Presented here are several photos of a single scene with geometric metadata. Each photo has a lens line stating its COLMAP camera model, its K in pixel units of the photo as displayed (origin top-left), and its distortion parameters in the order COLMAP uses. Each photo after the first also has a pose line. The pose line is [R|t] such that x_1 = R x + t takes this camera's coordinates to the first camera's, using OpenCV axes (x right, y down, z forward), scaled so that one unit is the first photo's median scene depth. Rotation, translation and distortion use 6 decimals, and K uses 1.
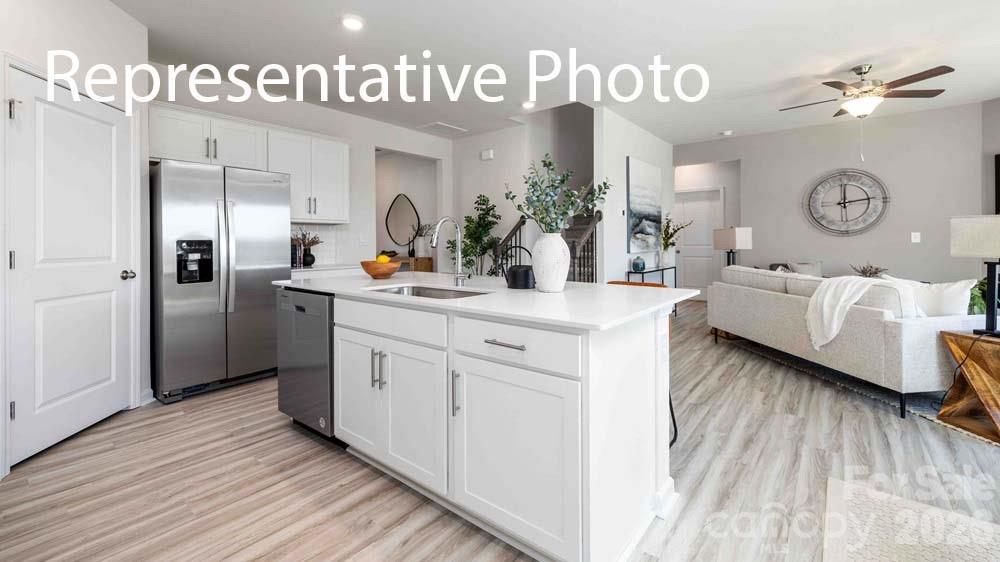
lens RADIAL K [[421.3, 0, 500.0], [0, 421.3, 281.0], [0, 0, 1]] dist [0.000789, 0.000028]
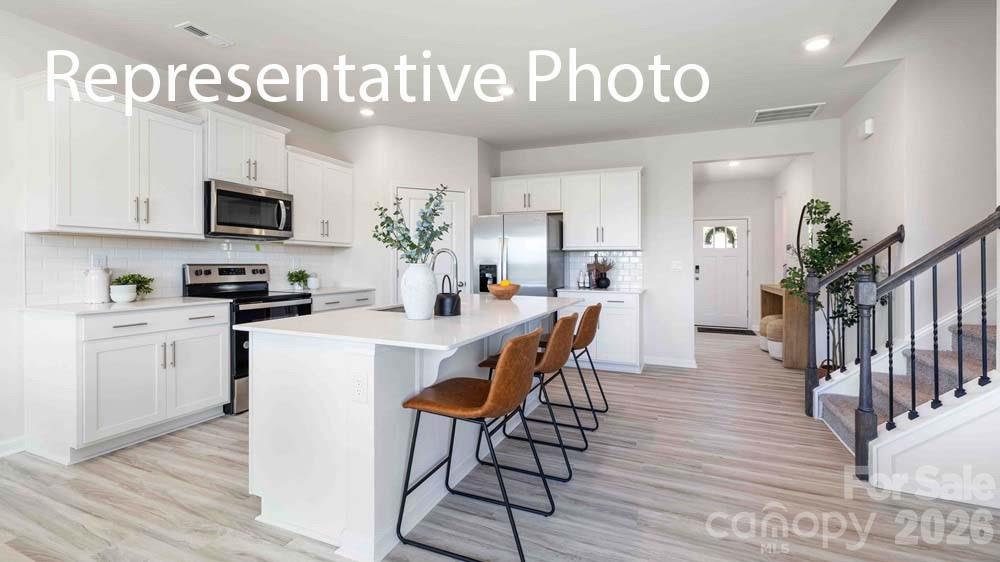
lens RADIAL K [[421.3, 0, 500.0], [0, 421.3, 281.0], [0, 0, 1]] dist [0.000789, 0.000028]
pose [[0.283283, 0.045265, -0.957967, 0.729333], [-0.098418, 0.994984, 0.017910, -0.066748], [0.953973, 0.089207, 0.286317, 0.583853]]
